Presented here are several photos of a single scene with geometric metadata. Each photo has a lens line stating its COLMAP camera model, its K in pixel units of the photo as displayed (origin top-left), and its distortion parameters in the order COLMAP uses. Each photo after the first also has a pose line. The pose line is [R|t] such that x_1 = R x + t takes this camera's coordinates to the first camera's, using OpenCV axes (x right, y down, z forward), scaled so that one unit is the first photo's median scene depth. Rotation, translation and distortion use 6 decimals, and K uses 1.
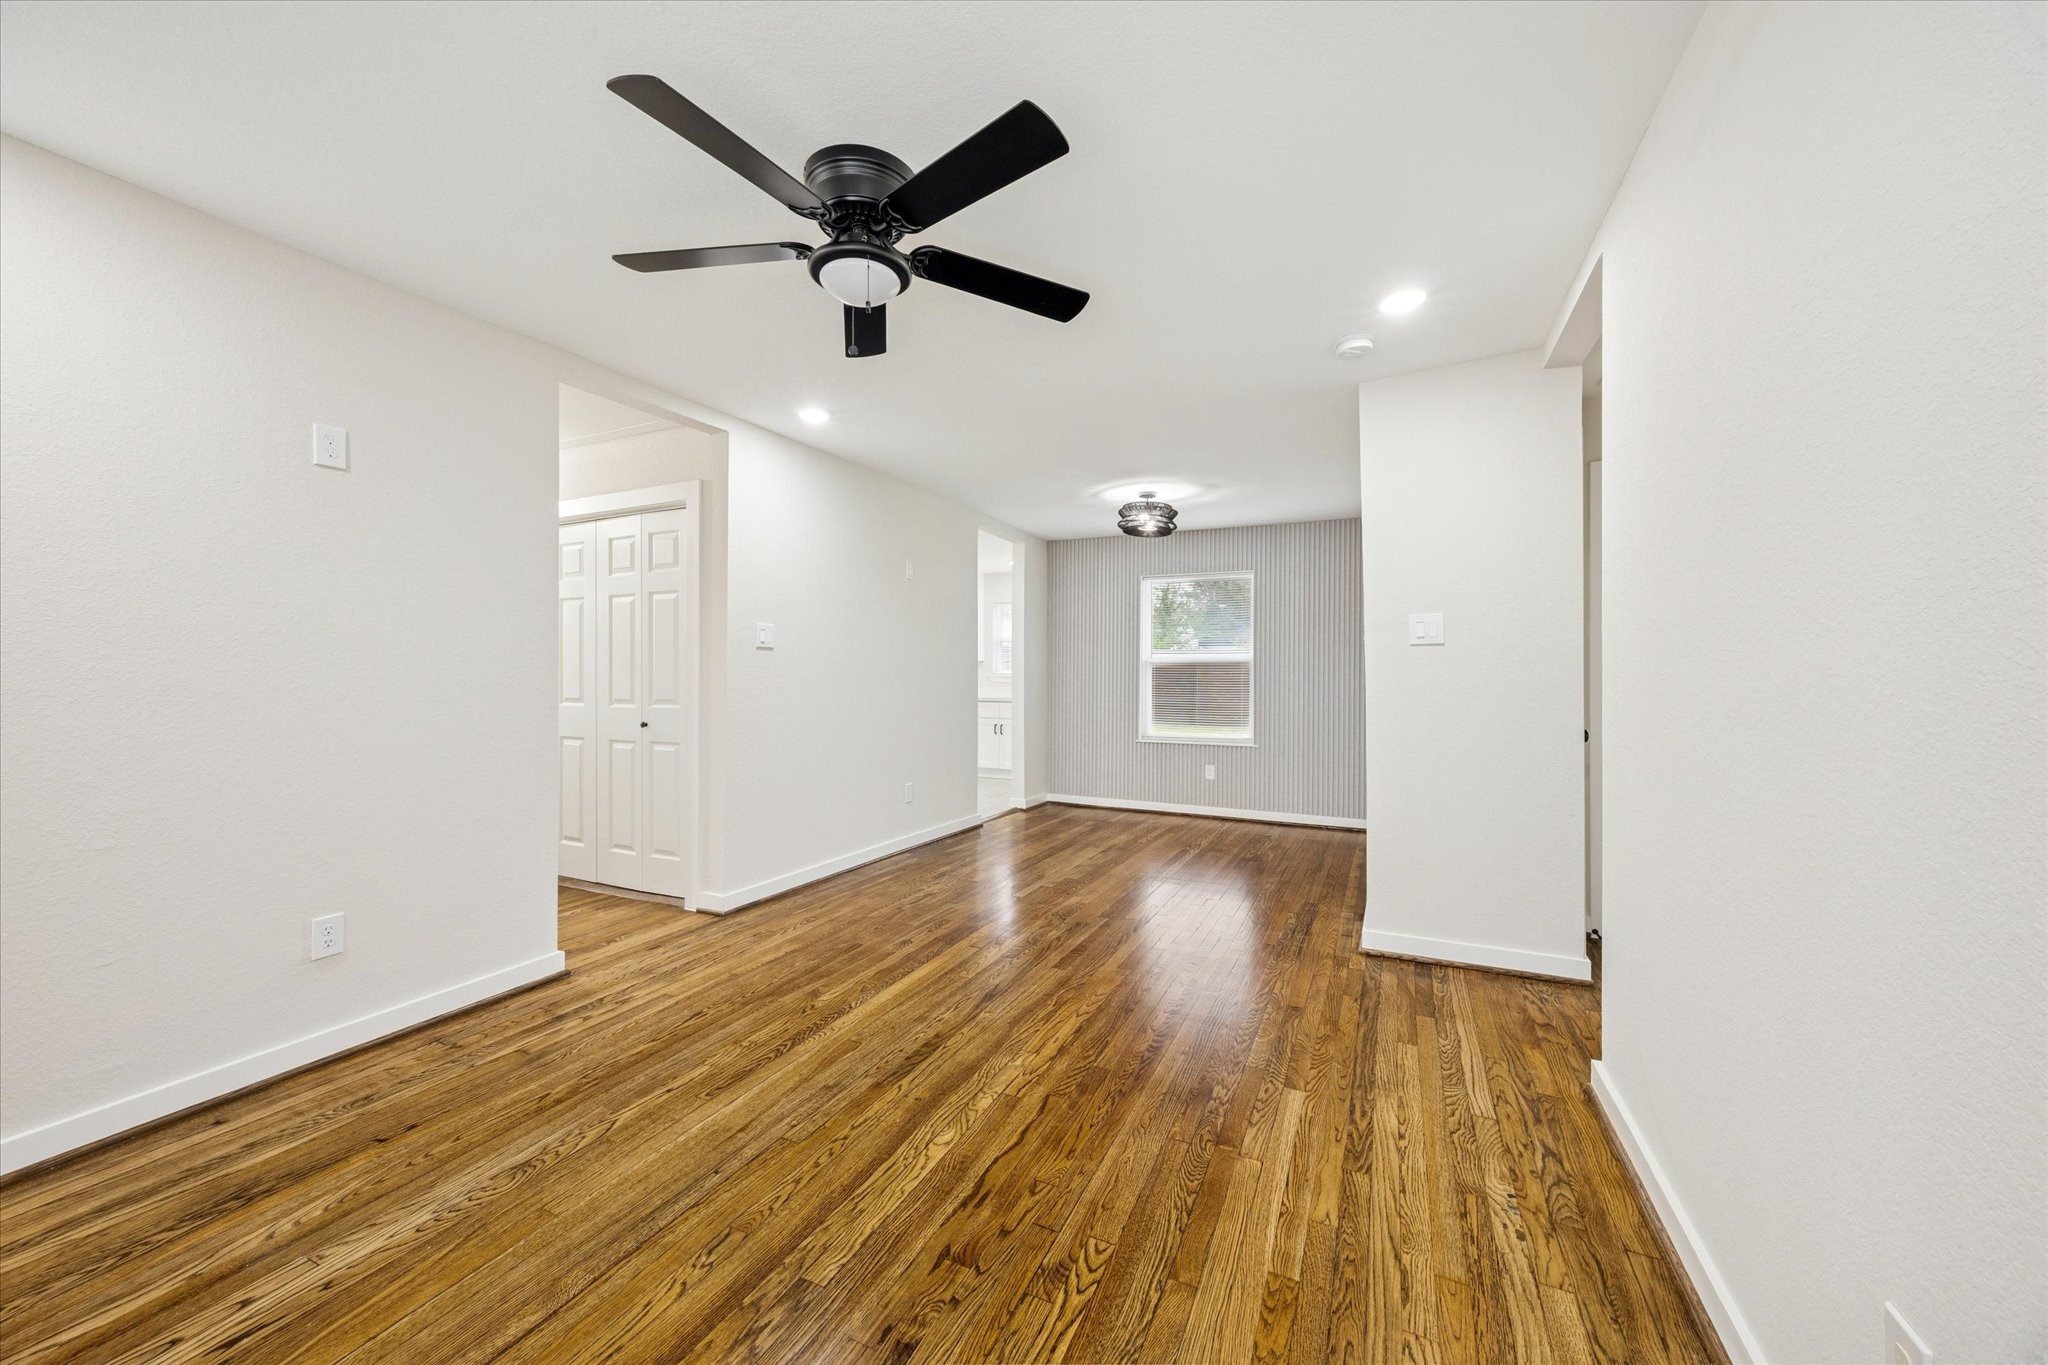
lens RADIAL K [[769.1, 0, 1024.0], [0, 769.1, 682.5], [0, 0, 1]] dist [-0.000203, -0.000009]
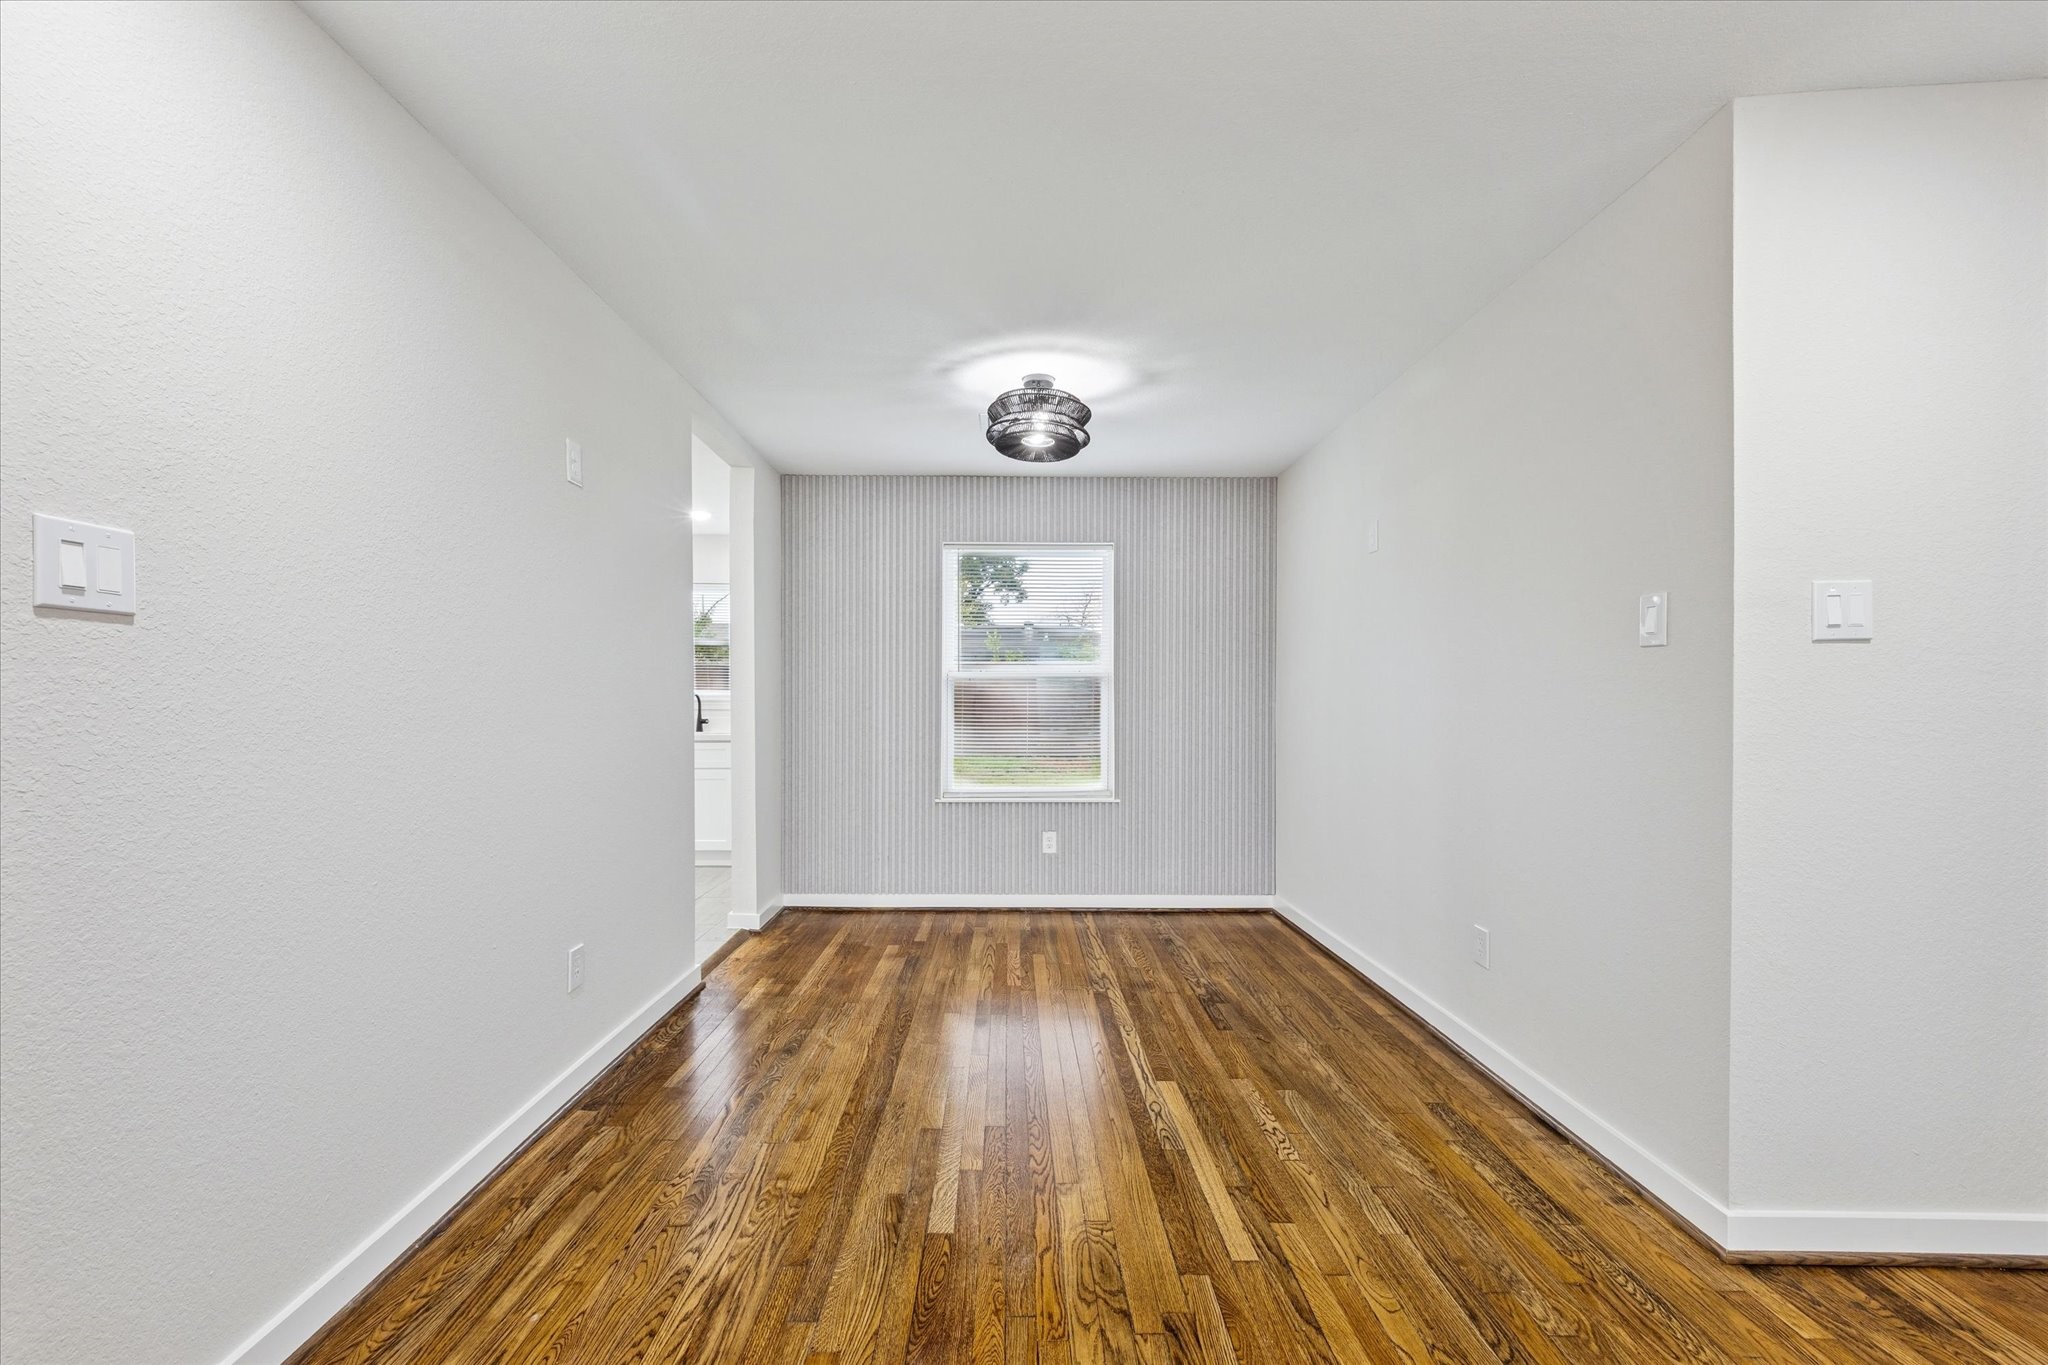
lens RADIAL K [[856.9, 0, 1019.9], [0, 856.9, 710.4], [0, 0, 1]] dist [0.020184, 0.000433]
pose [[0.899387, -0.011352, 0.437005, -0.132597], [0.007627, 0.999918, 0.010277, -0.007679], [-0.437086, -0.005910, 0.899400, 0.433451]]
